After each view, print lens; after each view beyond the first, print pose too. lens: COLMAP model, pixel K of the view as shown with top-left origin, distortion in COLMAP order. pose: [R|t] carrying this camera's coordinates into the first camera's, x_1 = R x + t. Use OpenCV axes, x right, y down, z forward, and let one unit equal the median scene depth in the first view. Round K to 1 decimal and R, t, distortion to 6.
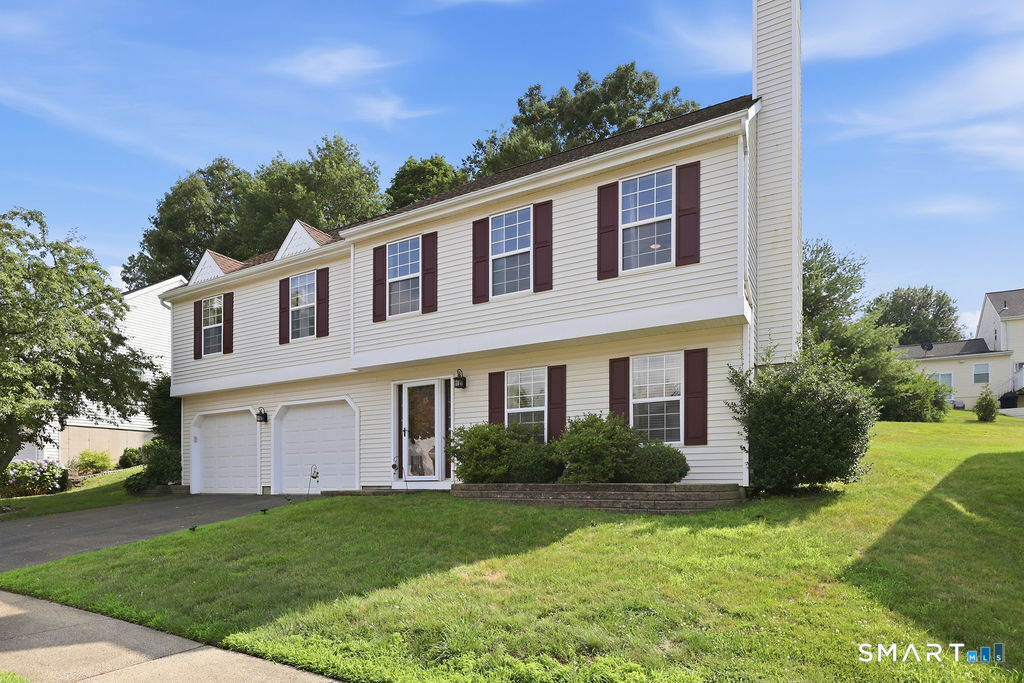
lens RADIAL K [[577.0, 0, 512.0], [0, 577.0, 341.5], [0, 0, 1]] dist [0.000562, 0.000520]
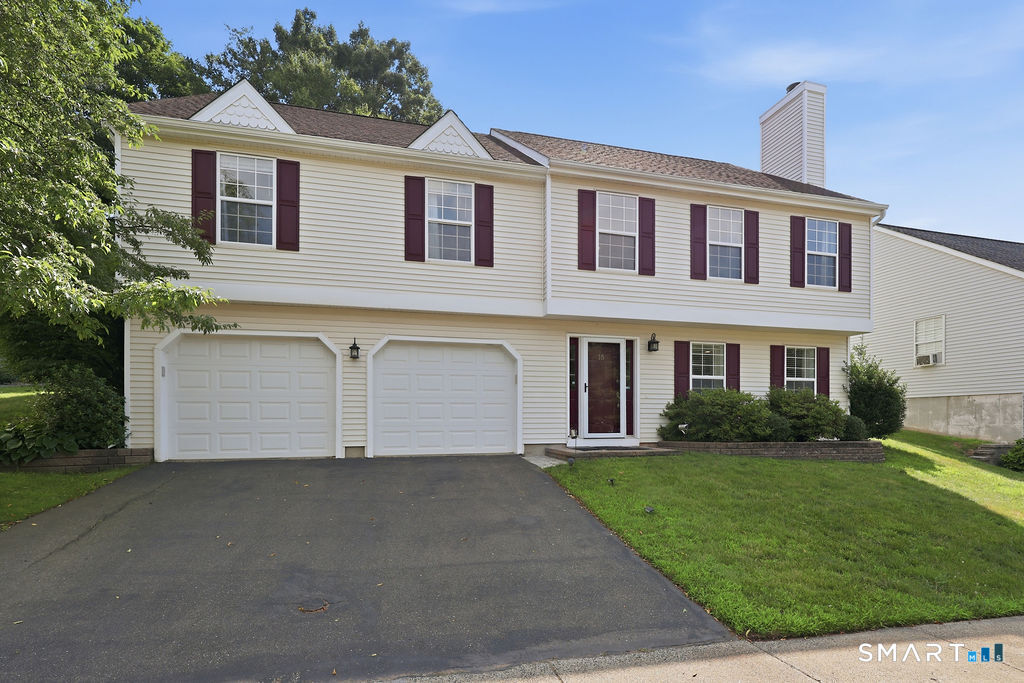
lens RADIAL K [[479.9, 0, 512.0], [0, 479.9, 341.5], [0, 0, 1]] dist [0.011682, -0.000055]
pose [[0.700474, 0.140157, 0.699780, -0.741825], [-0.158702, 0.986566, -0.038737, 0.114853], [-0.695808, -0.083922, 0.713308, 0.447834]]
